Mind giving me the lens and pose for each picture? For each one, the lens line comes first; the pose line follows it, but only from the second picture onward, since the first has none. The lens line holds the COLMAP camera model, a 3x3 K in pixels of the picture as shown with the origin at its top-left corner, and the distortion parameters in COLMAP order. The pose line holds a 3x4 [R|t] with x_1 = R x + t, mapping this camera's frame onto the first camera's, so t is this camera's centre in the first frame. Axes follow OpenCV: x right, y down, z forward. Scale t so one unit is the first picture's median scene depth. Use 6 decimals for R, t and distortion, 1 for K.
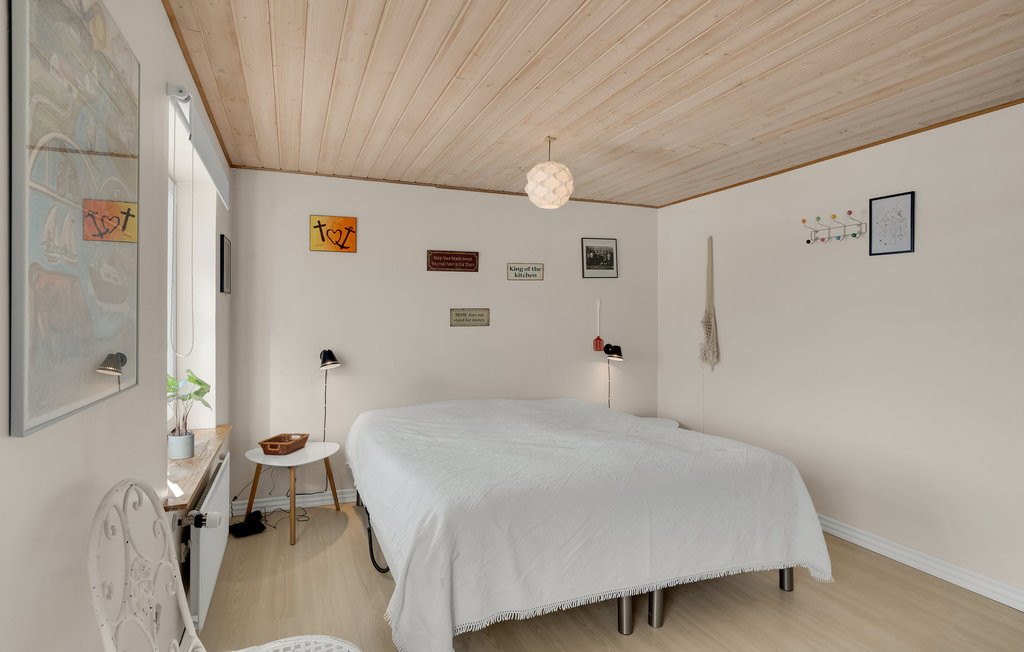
lens RADIAL K [[551.3, 0, 512.0], [0, 551.3, 326.0], [0, 0, 1]] dist [-0.000317, -0.000055]
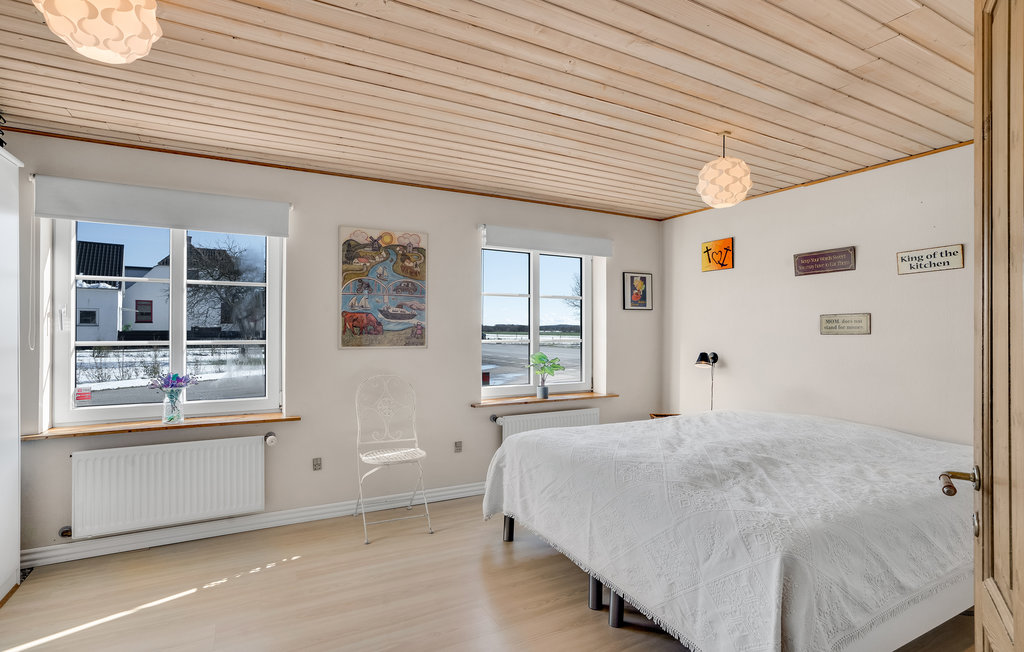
lens RADIAL K [[529.1, 0, 510.7], [0, 529.1, 334.9], [0, 0, 1]] dist [0.001320, 0.015887]
pose [[0.142880, 0.008584, -0.989703, 0.679620], [0.002033, 0.999958, 0.008967, -0.007688], [0.989738, -0.003293, 0.142856, 0.375311]]
